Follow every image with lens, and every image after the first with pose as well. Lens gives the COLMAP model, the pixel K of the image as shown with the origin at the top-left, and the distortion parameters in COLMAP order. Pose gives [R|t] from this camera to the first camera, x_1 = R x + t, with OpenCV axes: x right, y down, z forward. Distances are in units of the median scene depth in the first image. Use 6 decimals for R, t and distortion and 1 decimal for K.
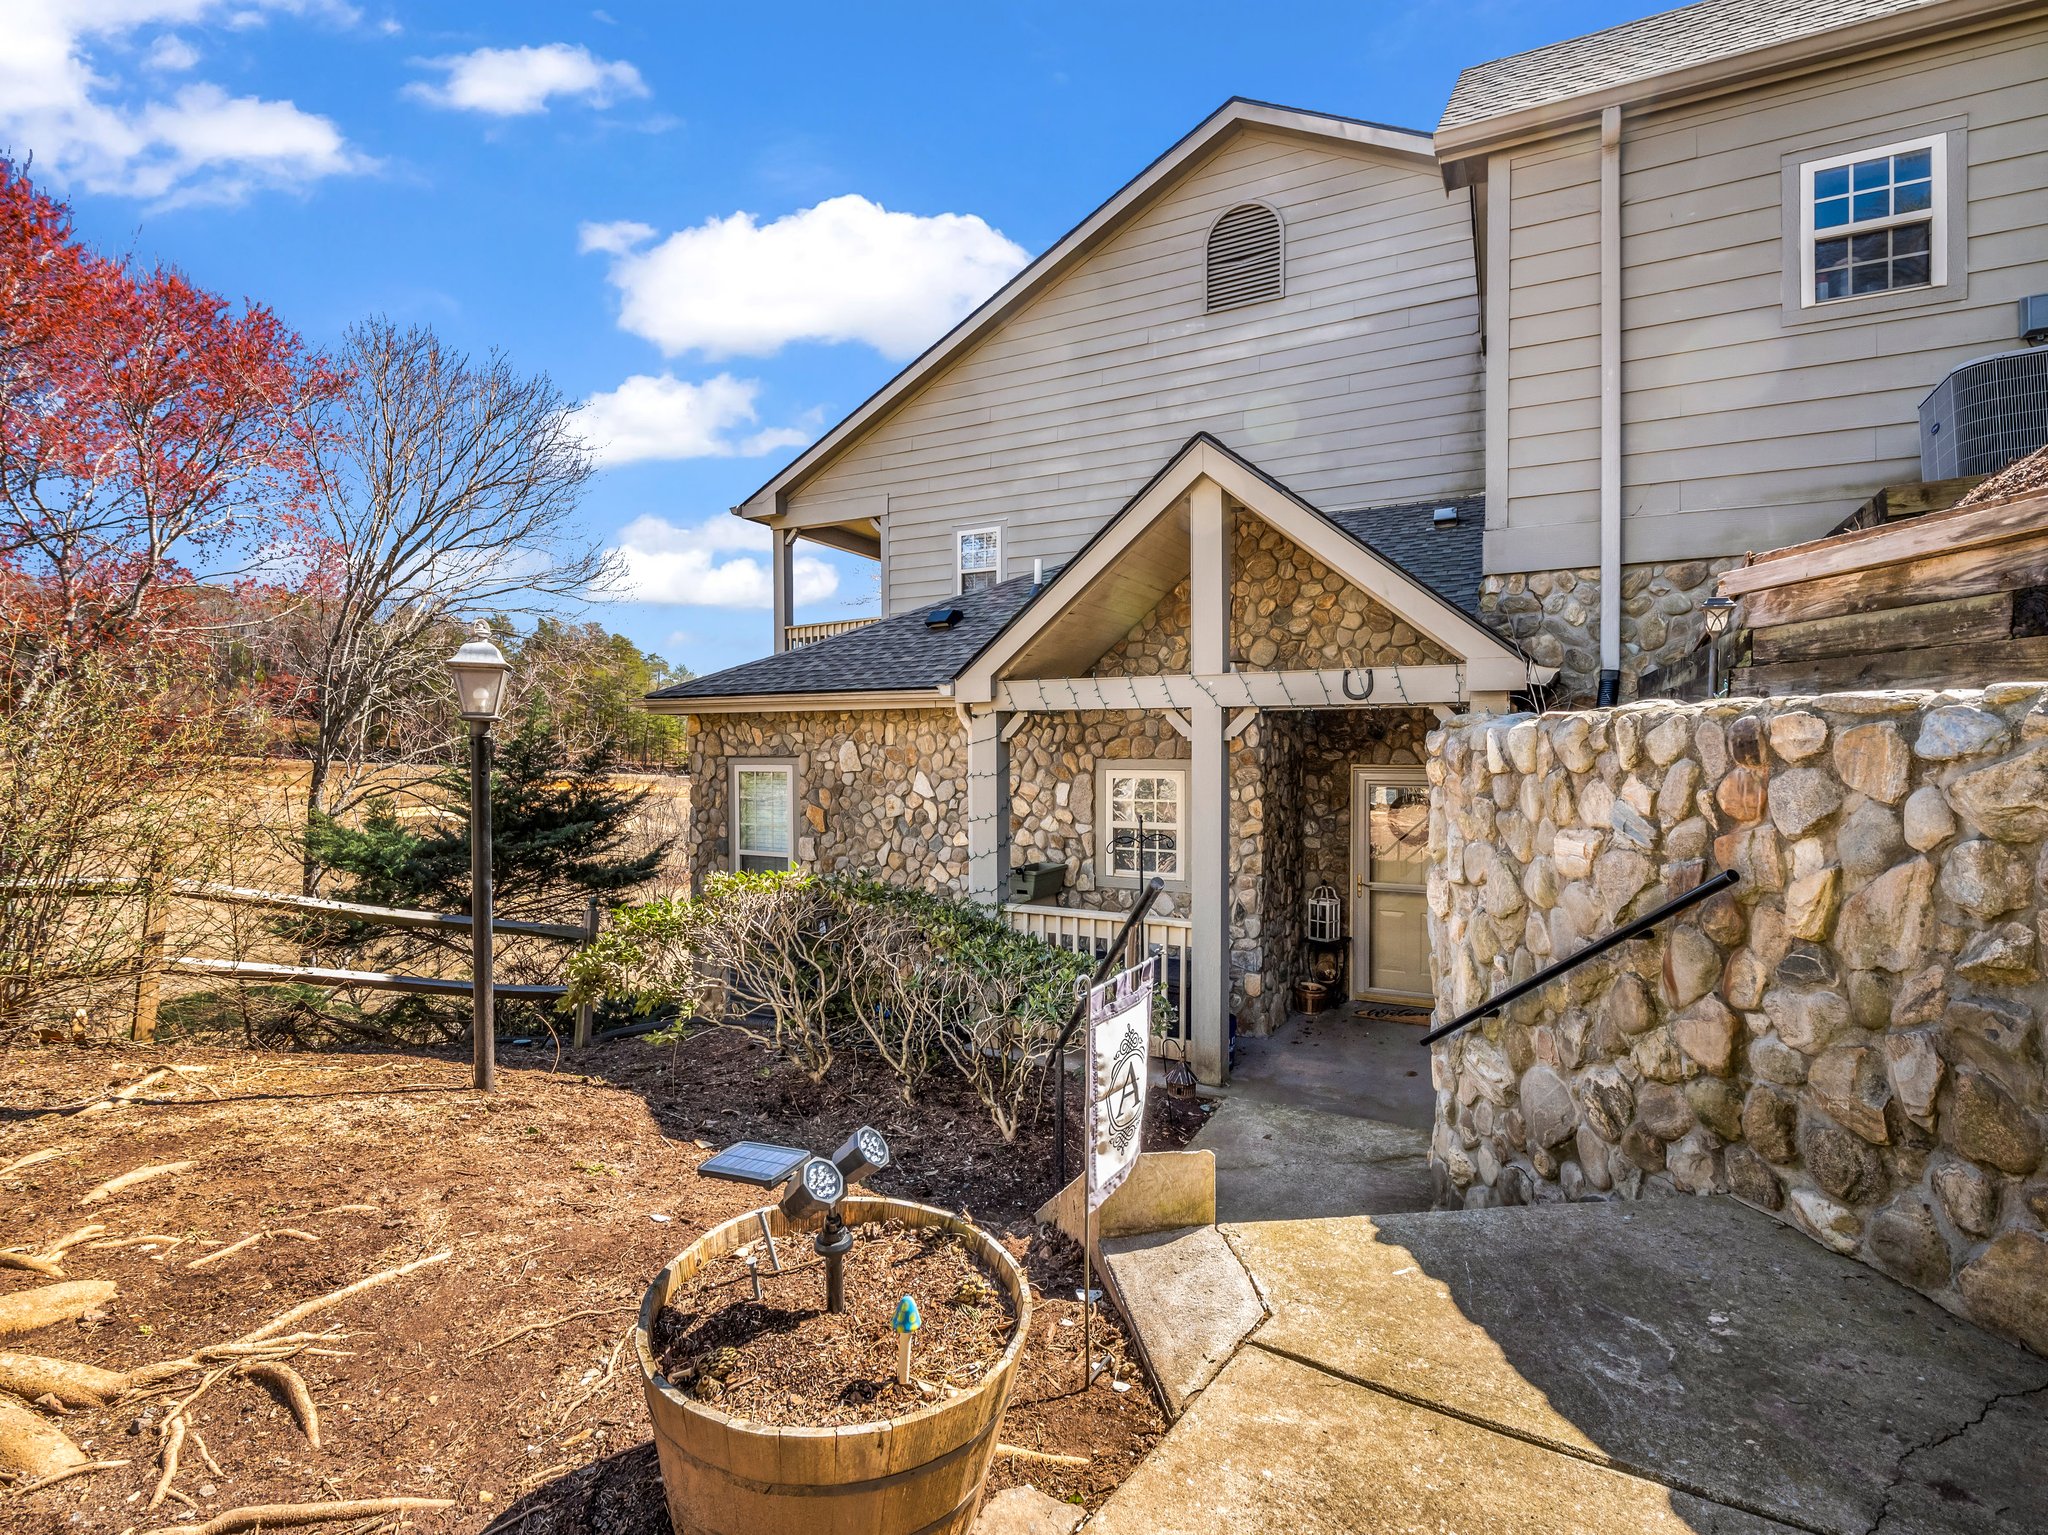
lens RADIAL K [[987.1, 0, 970.1], [0, 987.1, 775.2], [0, 0, 1]] dist [-0.001563, -0.025416]
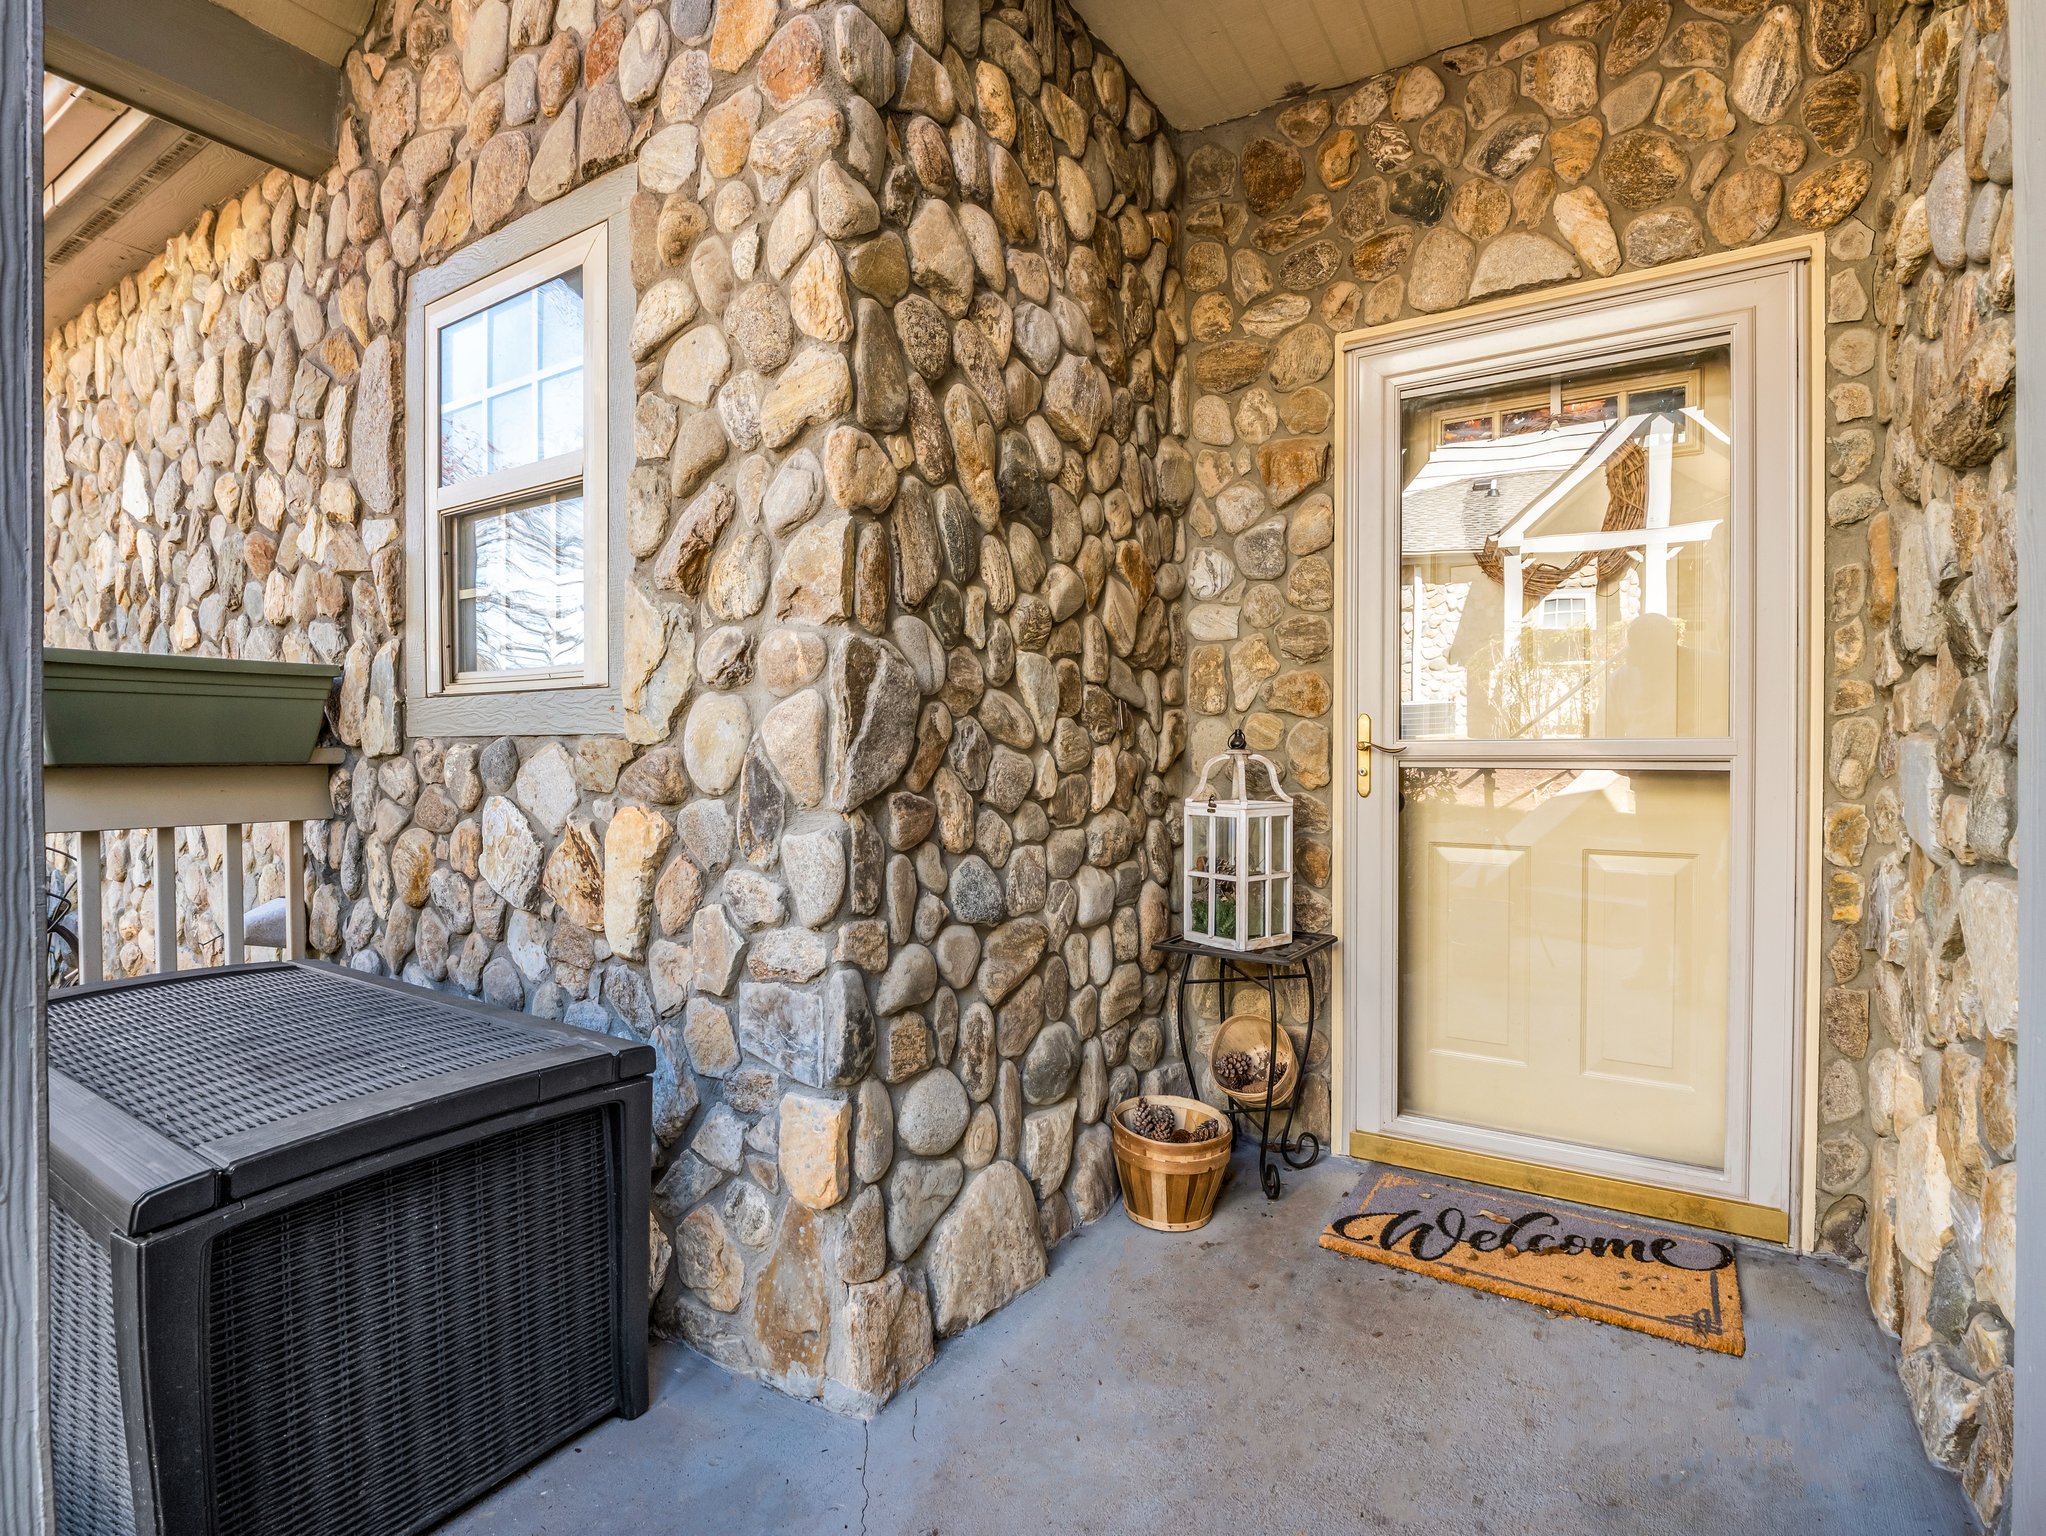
lens RADIAL K [[978.9, 0, 1052.5], [0, 978.9, 765.8], [0, 0, 1]] dist [-0.002838, -0.016993]
pose [[0.999909, 0.013450, -0.001296, 0.306378], [-0.013474, 0.999691, -0.020877, 0.122586], [0.001014, 0.020893, 0.999781, 0.719411]]
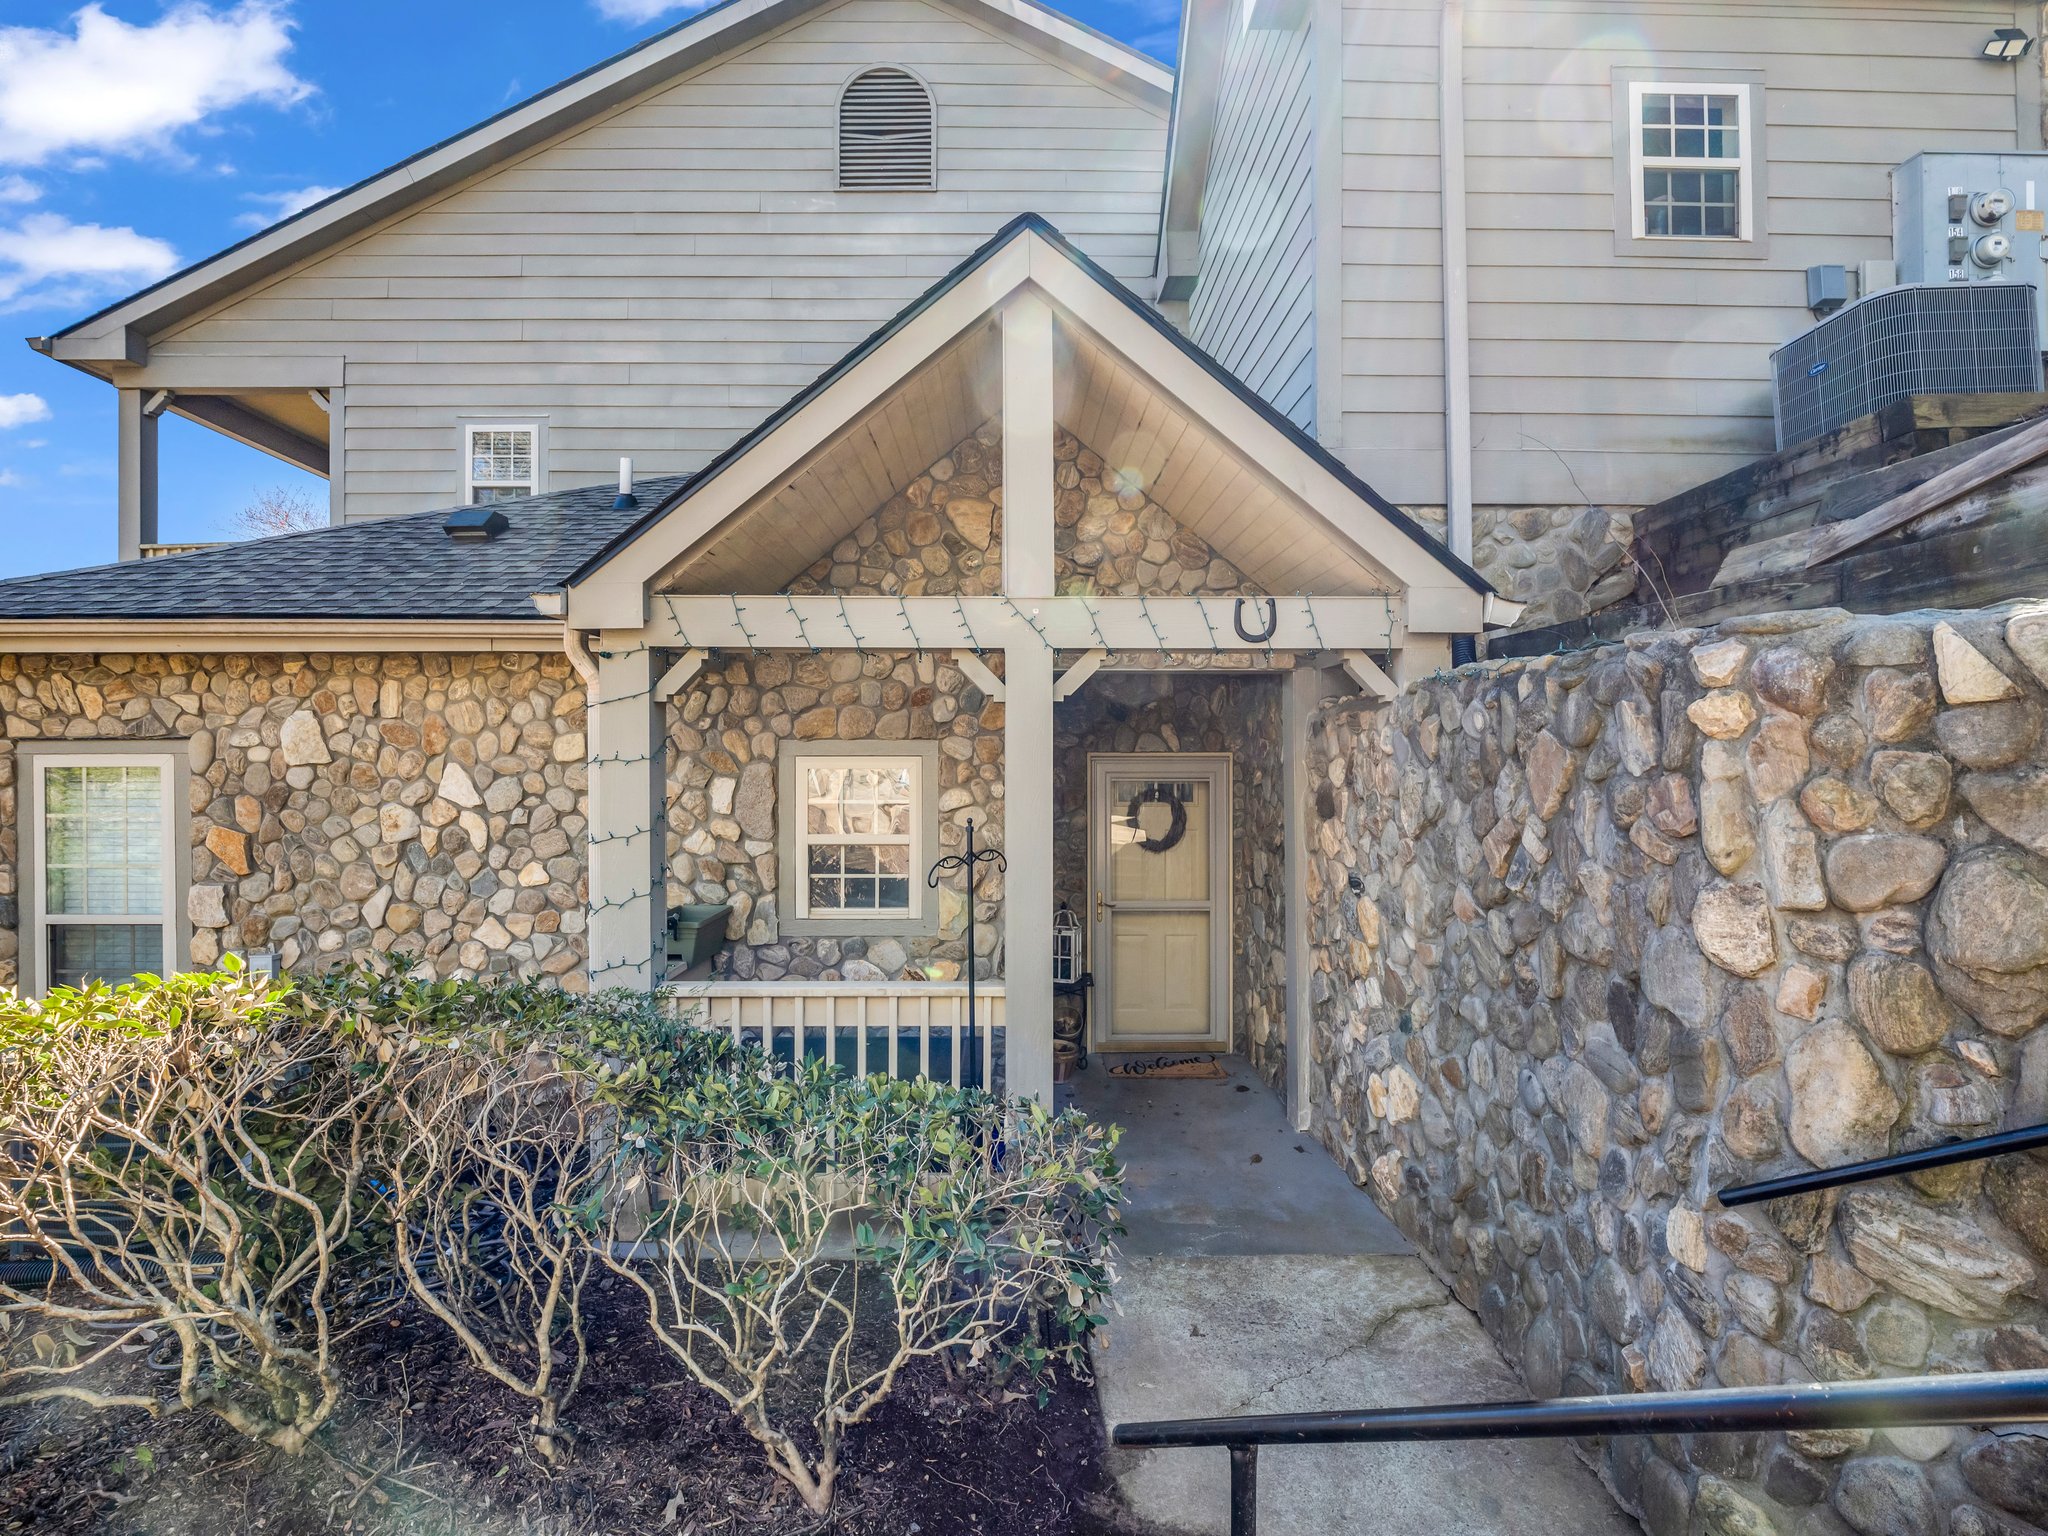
lens RADIAL K [[994.1, 0, 990.9], [0, 994.1, 768.7], [0, 0, 1]] dist [-0.002621, -0.016381]
pose [[0.856046, 0.000593, 0.516899, -0.090038], [0.011906, 0.999711, -0.020865, 0.017590], [-0.516762, 0.024015, 0.855792, 0.363976]]
